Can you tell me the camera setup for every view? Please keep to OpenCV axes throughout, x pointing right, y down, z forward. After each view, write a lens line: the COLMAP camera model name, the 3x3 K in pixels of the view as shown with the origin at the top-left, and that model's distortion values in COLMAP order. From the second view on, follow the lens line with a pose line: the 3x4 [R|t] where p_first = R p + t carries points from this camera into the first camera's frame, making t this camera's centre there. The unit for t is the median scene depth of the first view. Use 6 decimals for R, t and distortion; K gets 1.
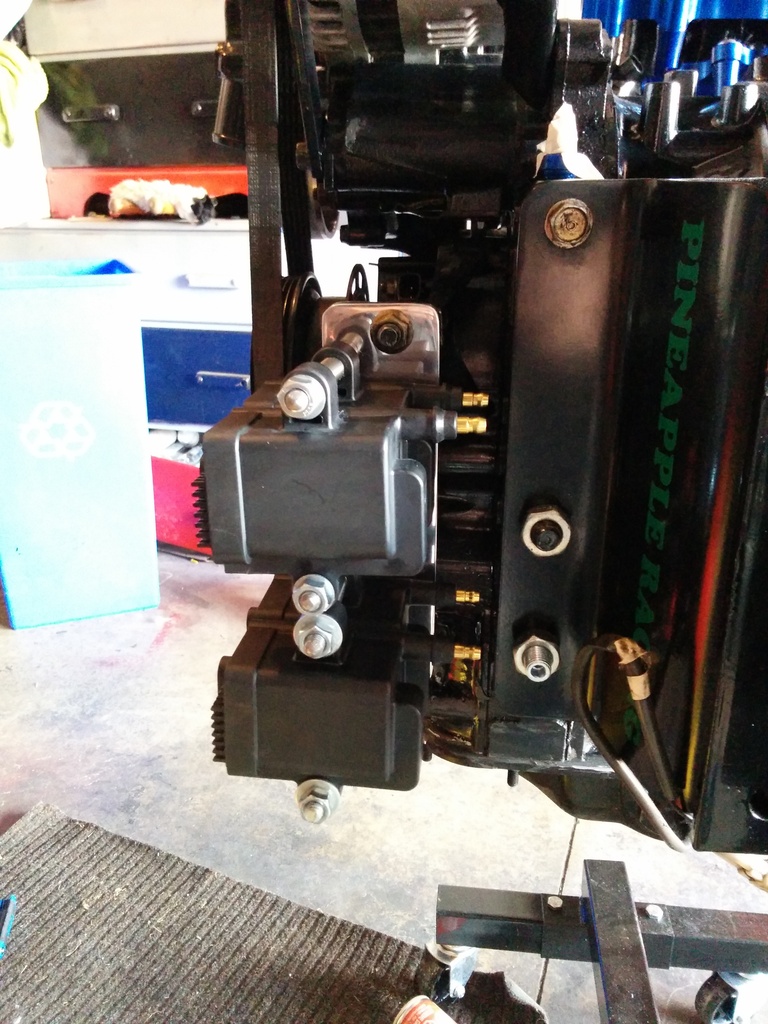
lens RADIAL K [[894.3, 0, 369.4], [0, 894.3, 512.7], [0, 0, 1]] dist [0.099050, -0.118550]
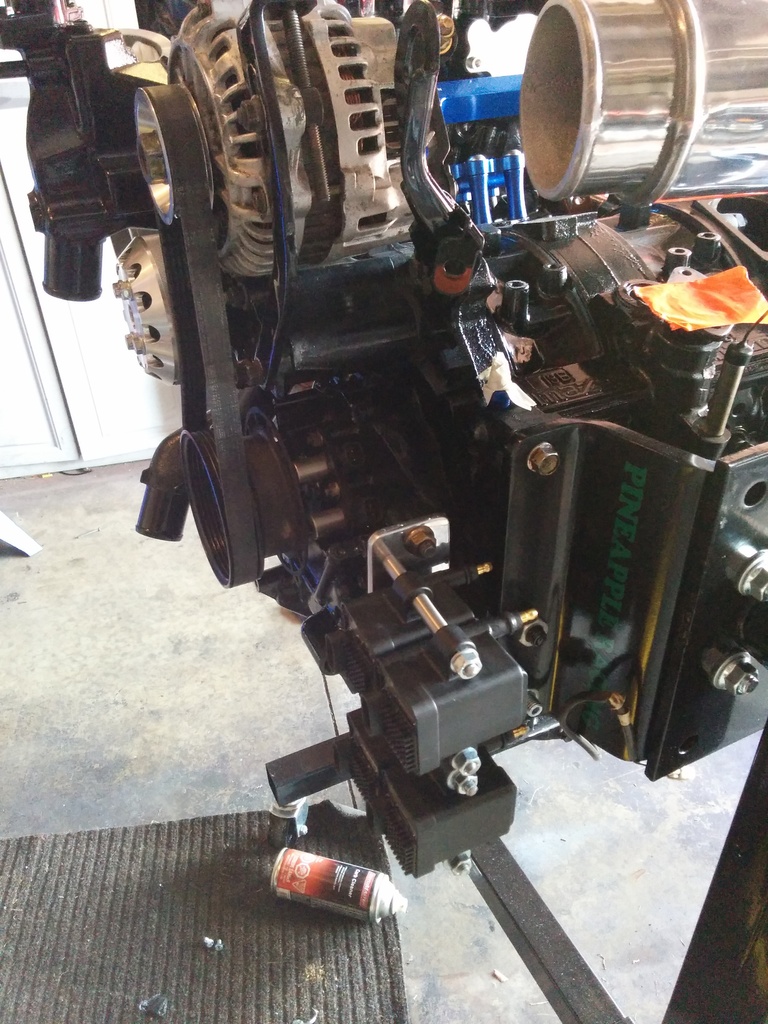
lens RADIAL K [[894.3, 0, 369.4], [0, 894.3, 512.7], [0, 0, 1]] dist [0.099050, -0.118550]
pose [[0.849055, -0.317297, 0.422408, -0.187585], [0.202910, 0.934084, 0.293792, -0.204493], [-0.487784, -0.163735, 0.857471, -0.035892]]
